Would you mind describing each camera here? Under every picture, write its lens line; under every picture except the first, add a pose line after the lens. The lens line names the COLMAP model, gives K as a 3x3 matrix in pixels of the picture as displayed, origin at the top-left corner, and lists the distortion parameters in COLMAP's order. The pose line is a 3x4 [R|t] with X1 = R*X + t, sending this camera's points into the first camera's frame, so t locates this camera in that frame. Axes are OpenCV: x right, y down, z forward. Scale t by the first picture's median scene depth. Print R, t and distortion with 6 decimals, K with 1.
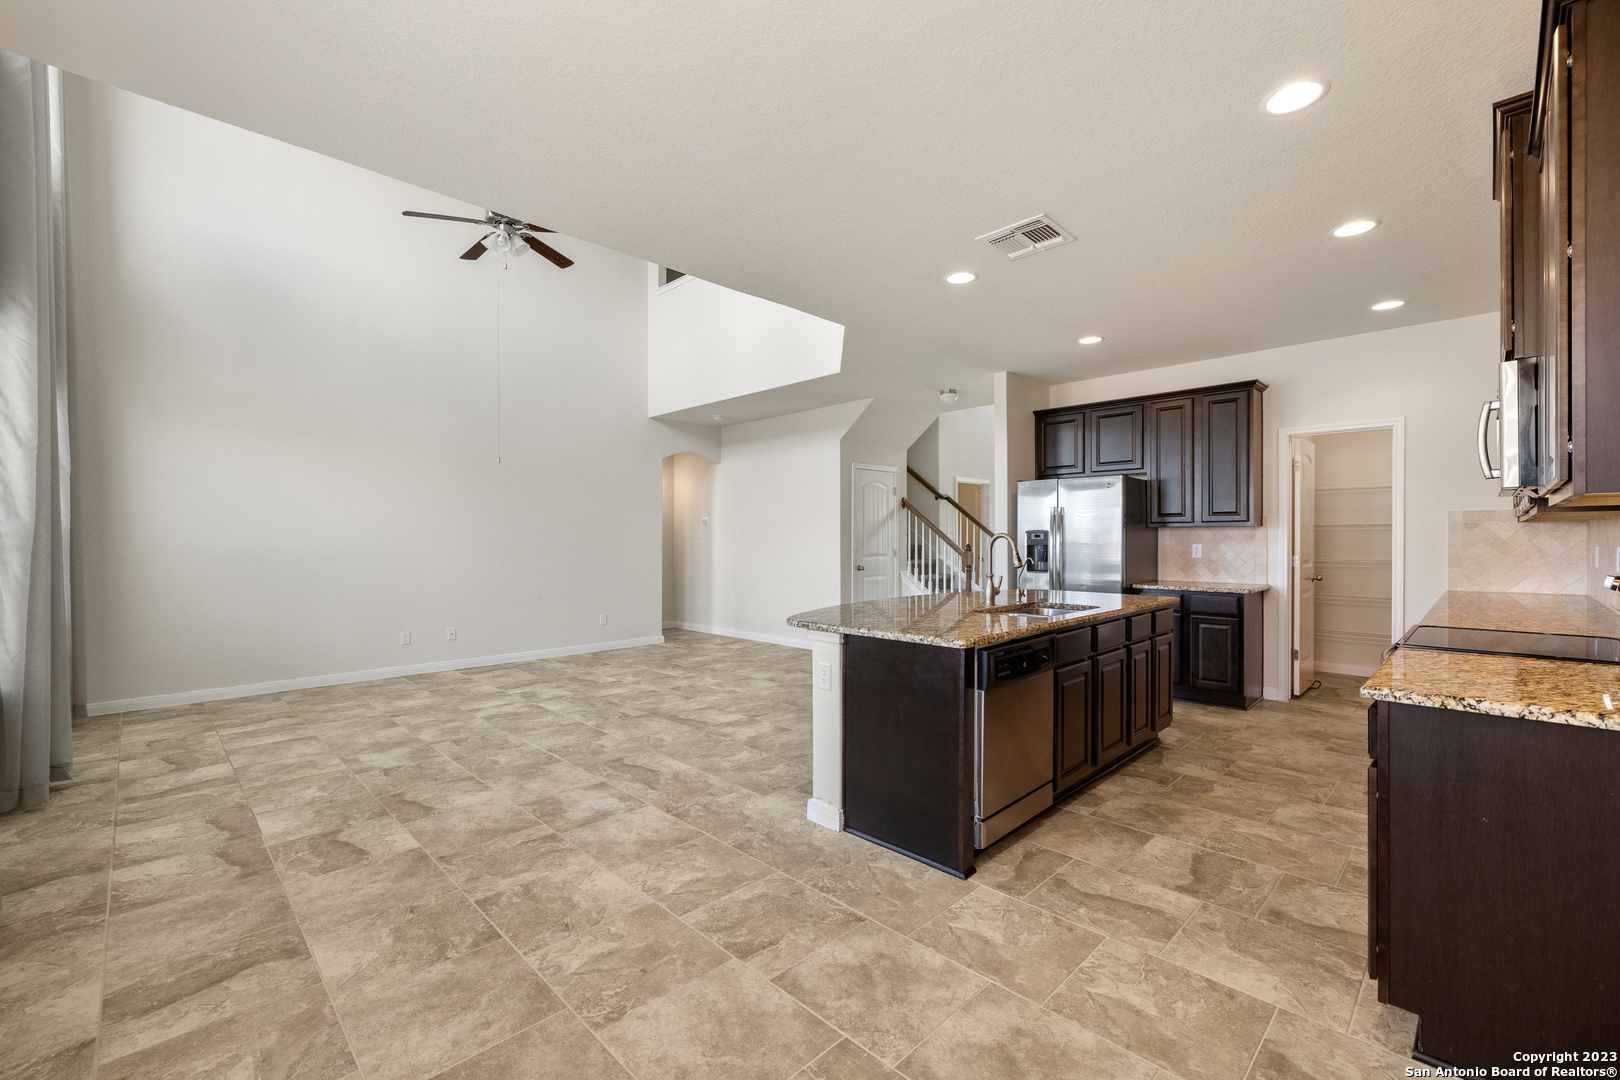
lens RADIAL K [[678.7, 0, 812.4], [0, 678.7, 537.7], [0, 0, 1]] dist [-0.001264, 0.000595]
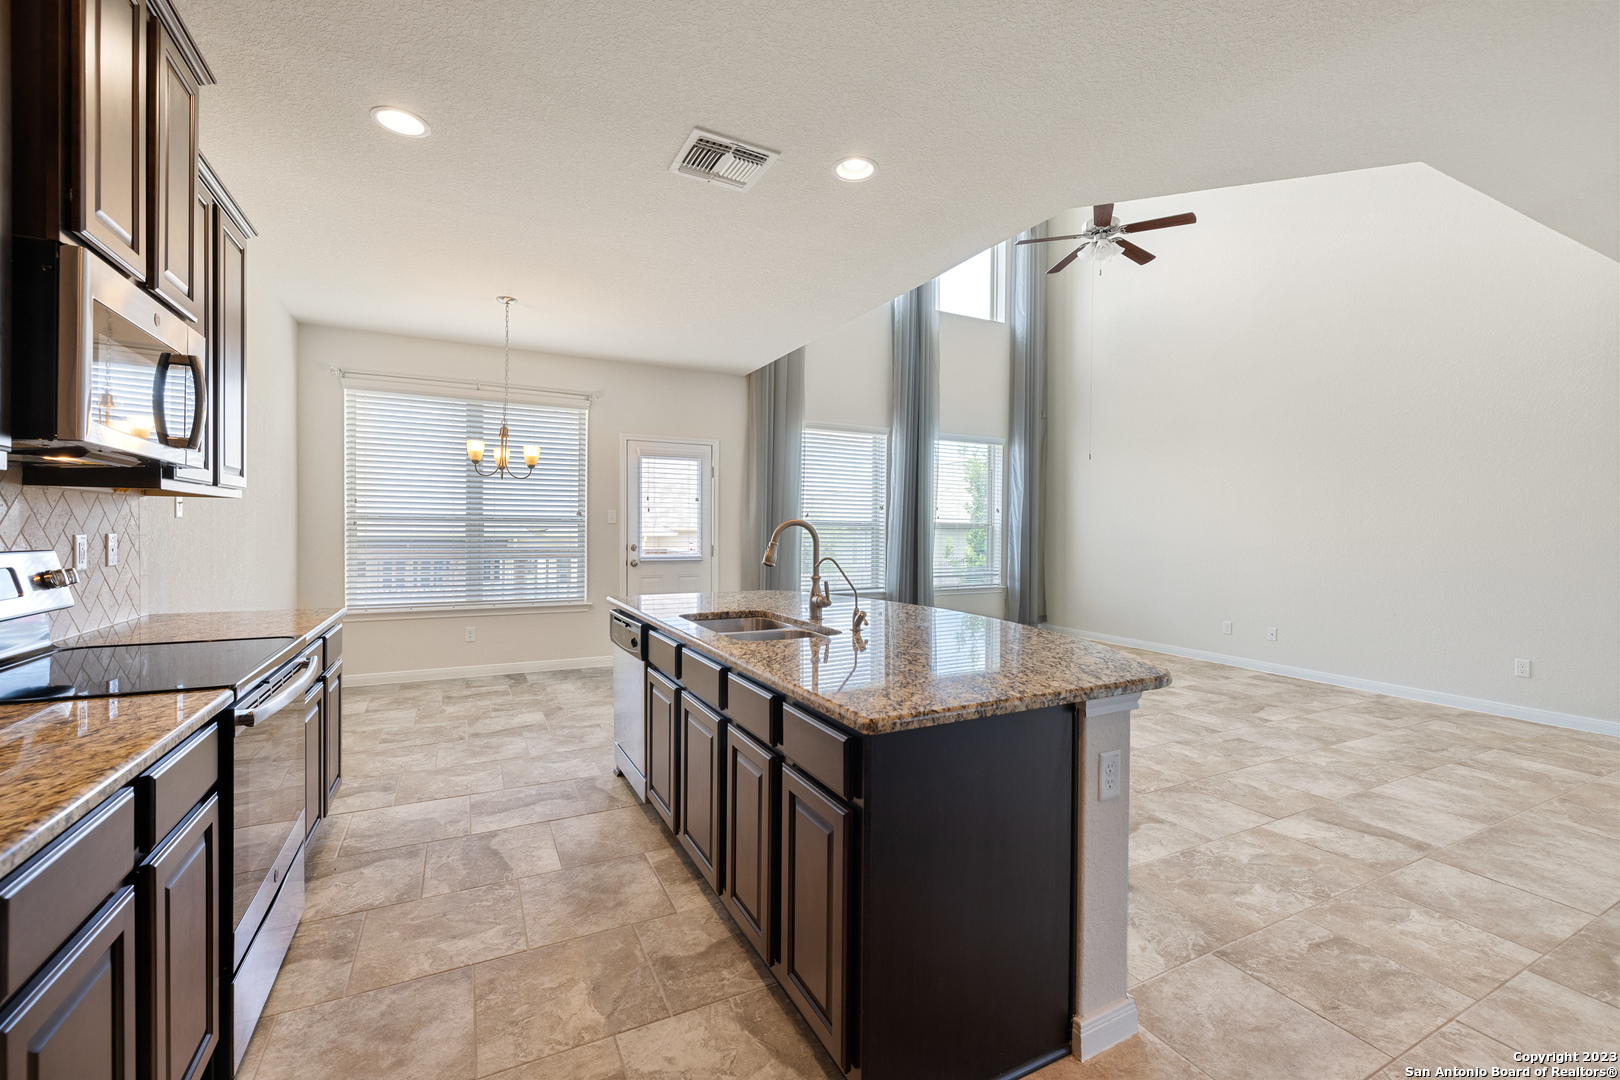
lens RADIAL K [[678.7, 0, 803.7], [0, 678.7, 539.9], [0, 0, 1]] dist [-0.001264, 0.000595]
pose [[-0.312086, 0.018322, -0.949877, 1.134329], [-0.008765, 0.999716, 0.022163, -0.001300], [0.950013, 0.015243, -0.311837, 1.442008]]
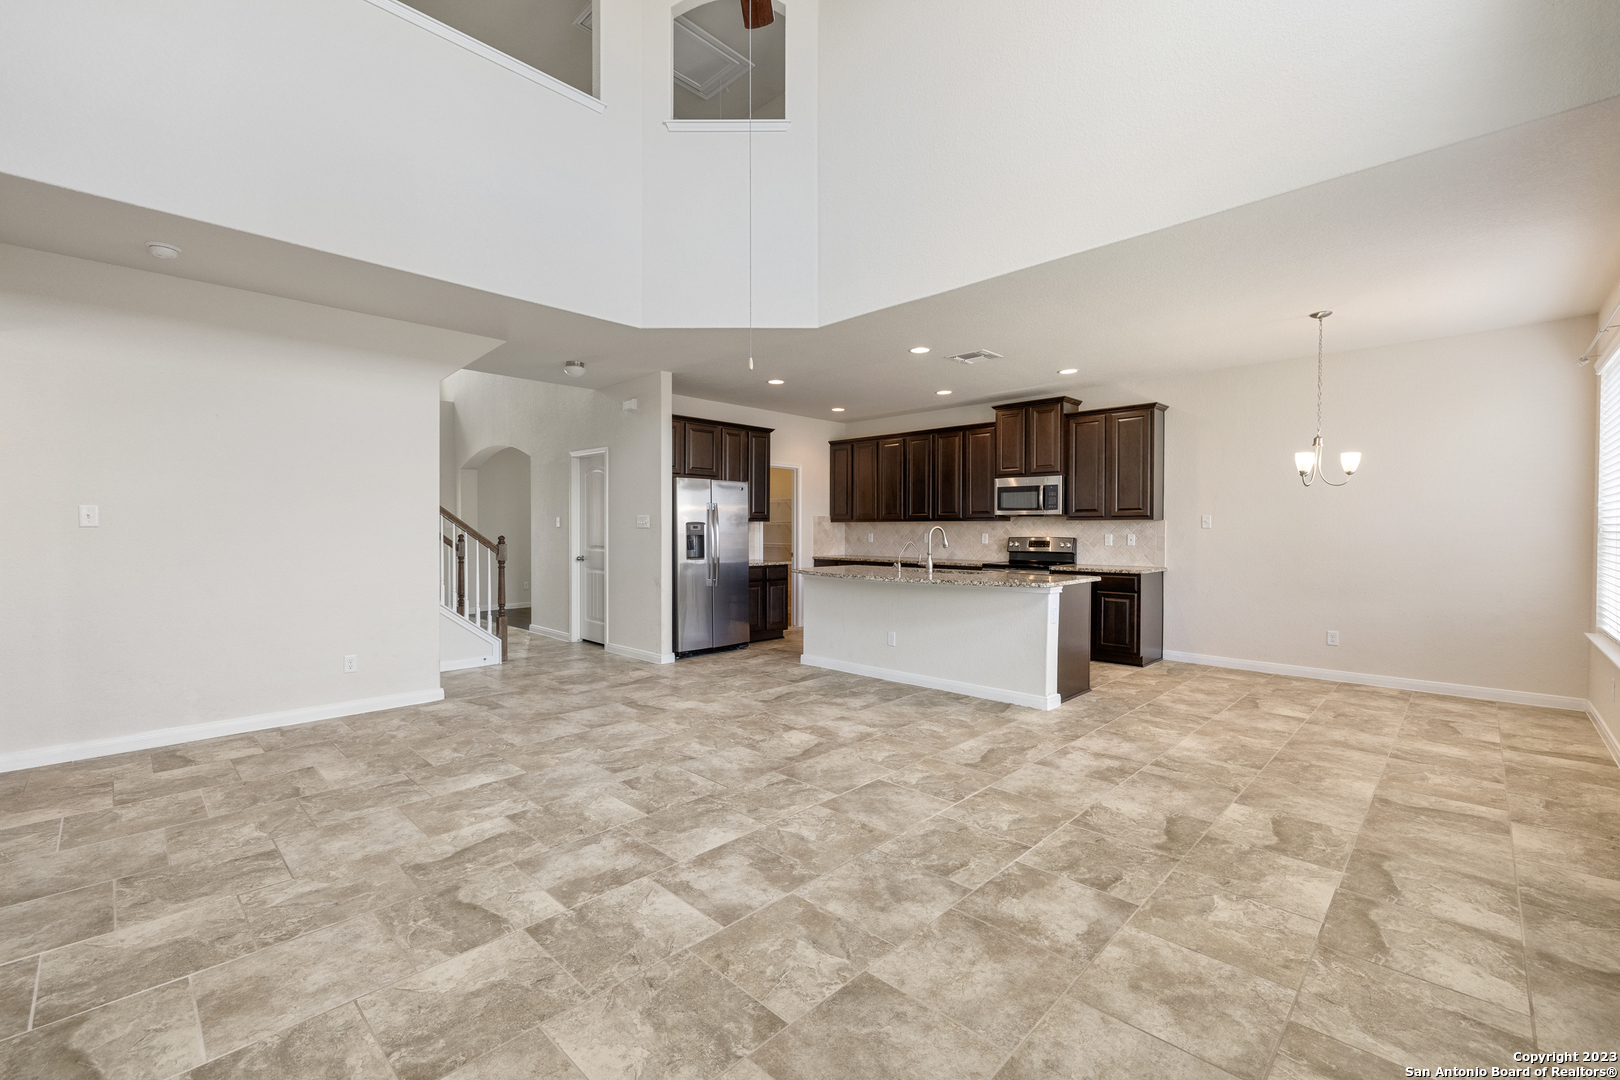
lens RADIAL K [[678.7, 0, 804.5], [0, 678.7, 547.6], [0, 0, 1]] dist [-0.001264, 0.000595]
pose [[-0.007754, -0.024091, 0.999680, -1.504810], [-0.001096, 0.999709, 0.024084, 0.008216], [-0.999969, -0.000909, -0.007778, 1.537213]]
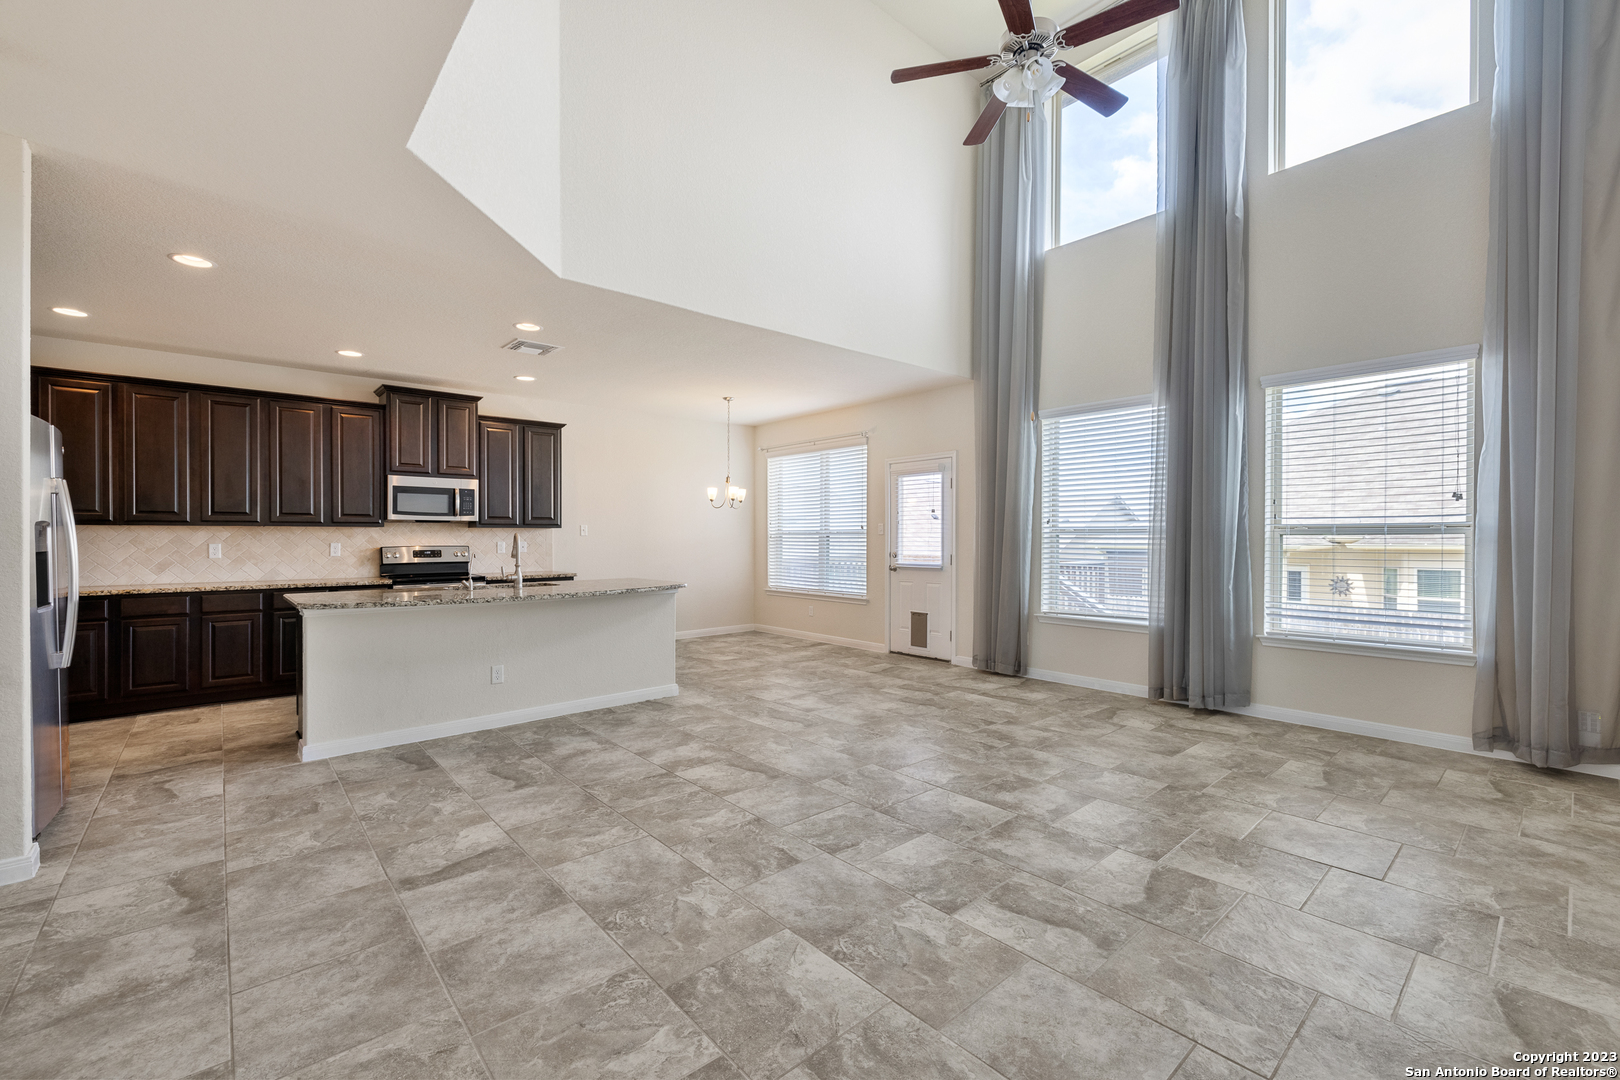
lens RADIAL K [[678.7, 0, 803.9], [0, 678.7, 536.8], [0, 0, 1]] dist [-0.001264, 0.000595]
pose [[-0.997278, 0.005580, 0.073518, -0.455329], [0.005553, 0.999984, -0.000563, 0.007177], [-0.073520, -0.000154, -0.997294, 2.682903]]
